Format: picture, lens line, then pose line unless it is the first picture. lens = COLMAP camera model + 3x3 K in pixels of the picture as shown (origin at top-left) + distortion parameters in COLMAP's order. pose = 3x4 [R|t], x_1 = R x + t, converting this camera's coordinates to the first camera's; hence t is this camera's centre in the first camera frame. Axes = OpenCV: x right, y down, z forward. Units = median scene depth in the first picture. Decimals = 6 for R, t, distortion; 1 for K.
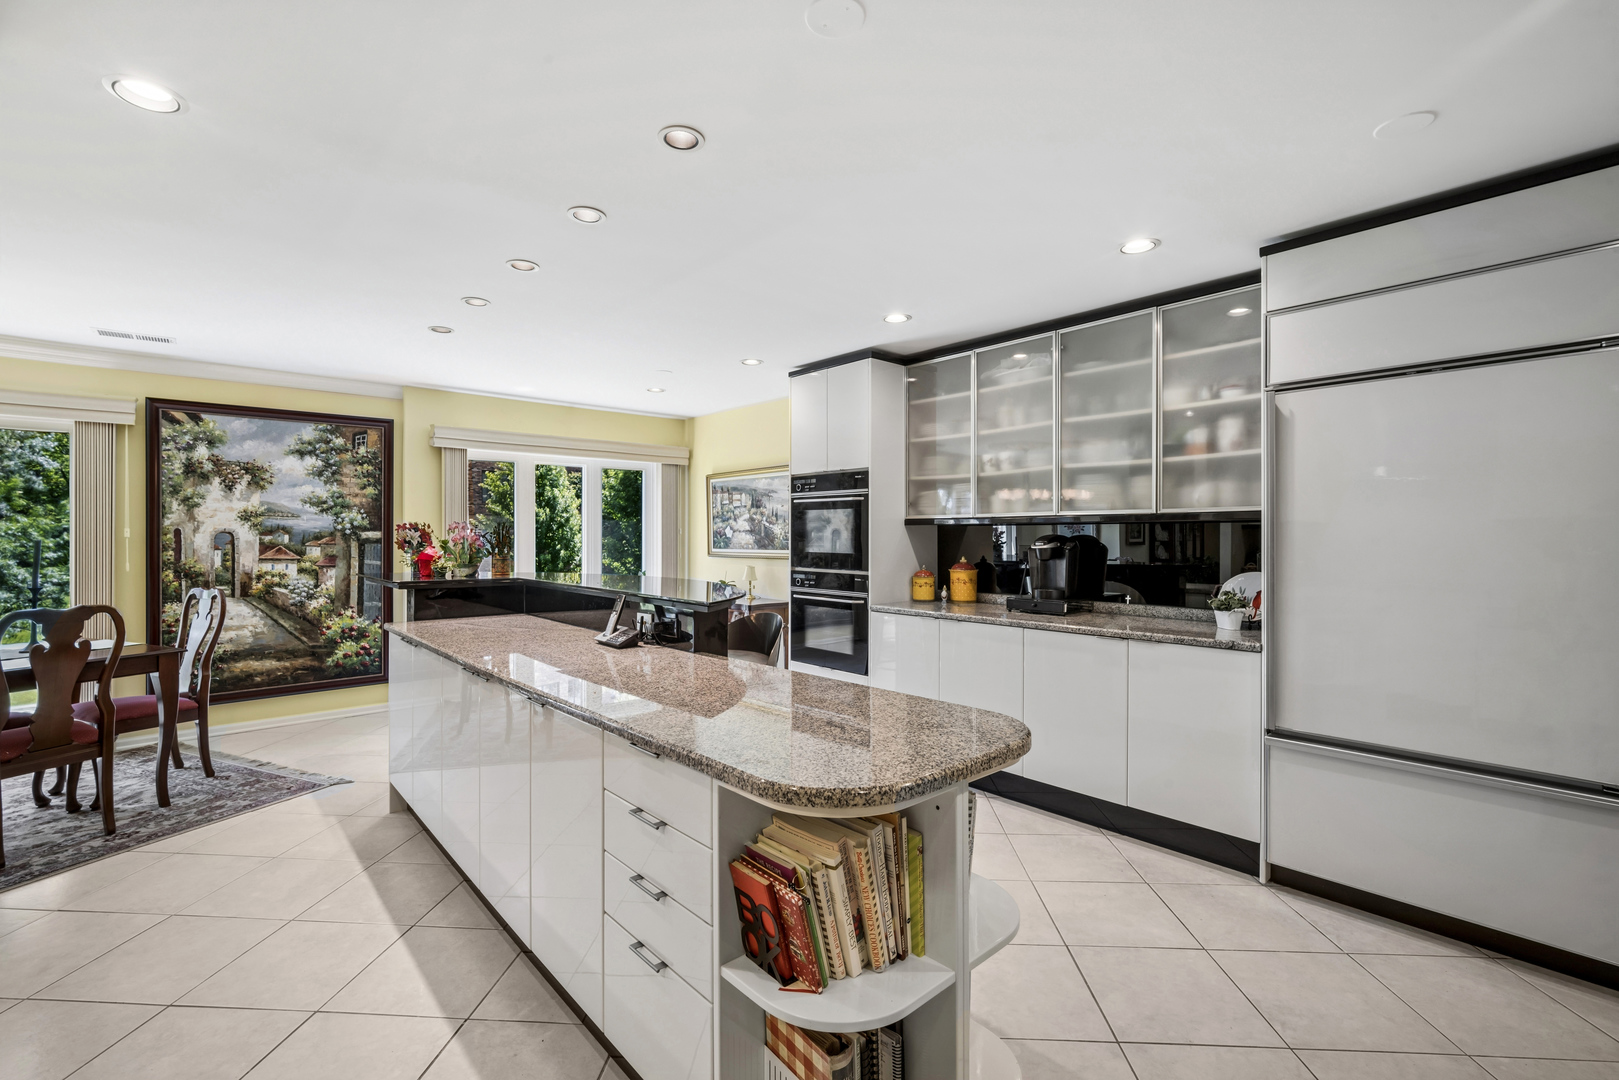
lens RADIAL K [[698.5, 0, 800.7], [0, 698.5, 540.0], [0, 0, 1]] dist [-0.001893, -0.001070]
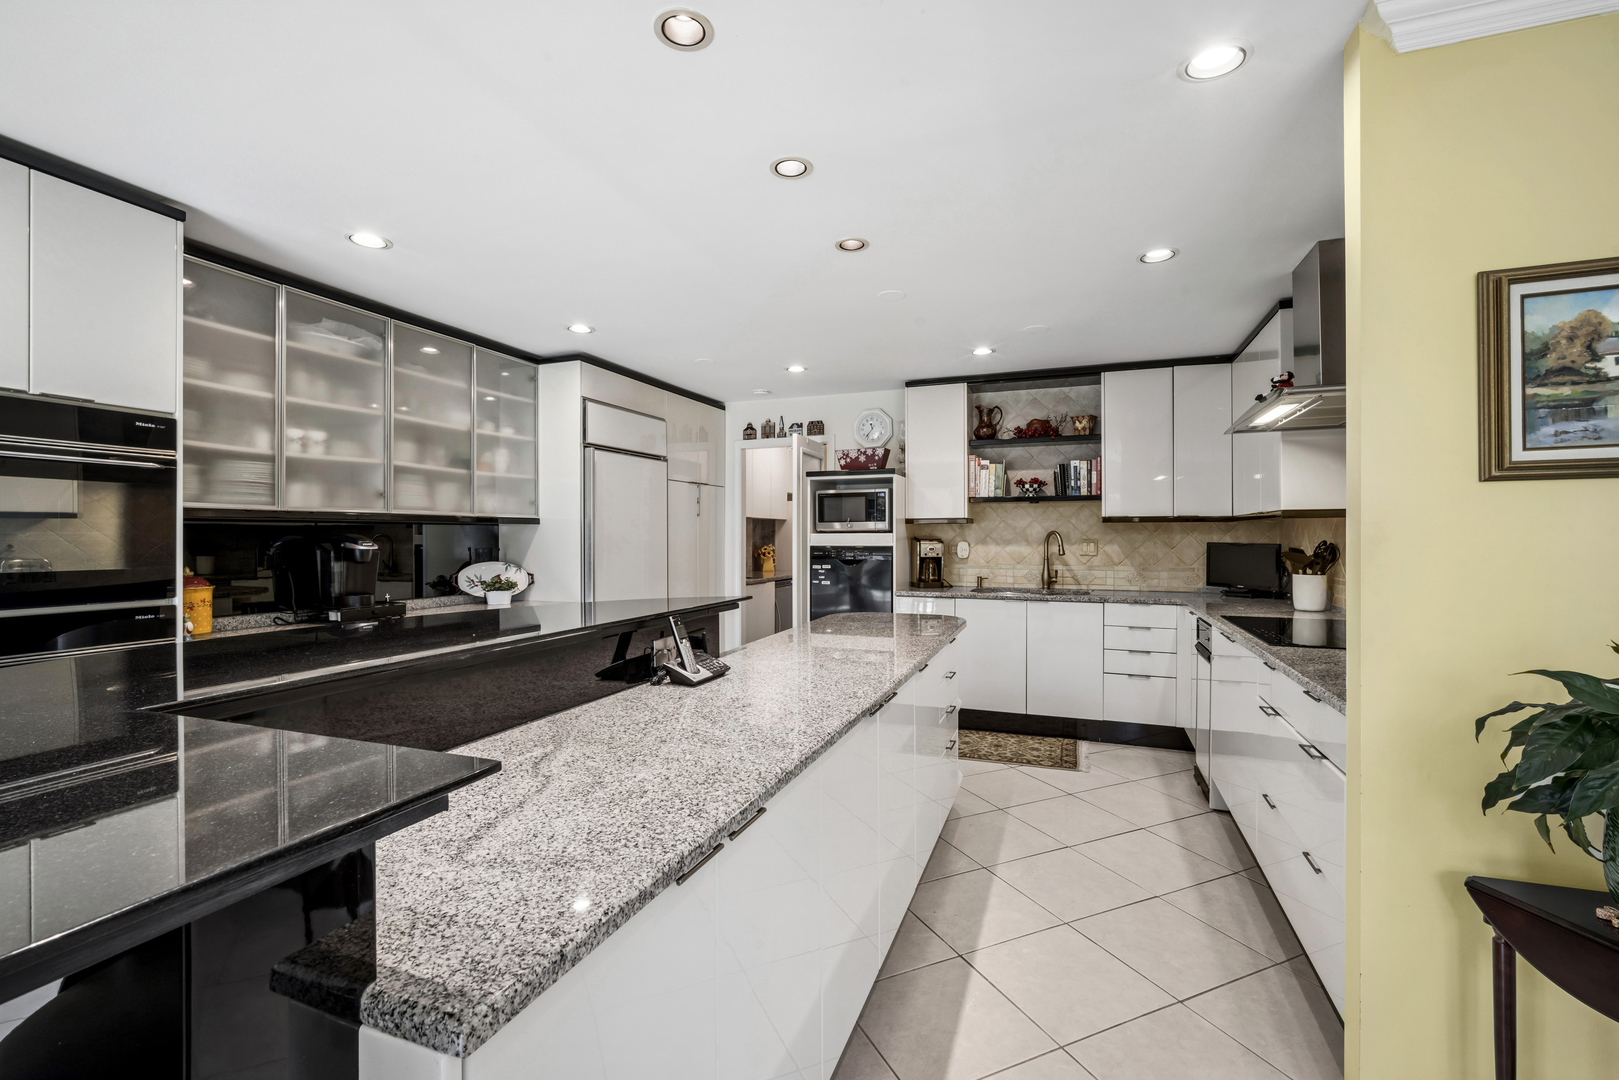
lens RADIAL K [[698.5, 0, 815.1], [0, 698.5, 537.4], [0, 0, 1]] dist [-0.001893, -0.001070]
pose [[-0.458510, -0.004002, 0.888680, -0.562612], [0.005085, 0.999962, 0.007126, -0.005049], [-0.888674, 0.007786, -0.458473, 0.701786]]
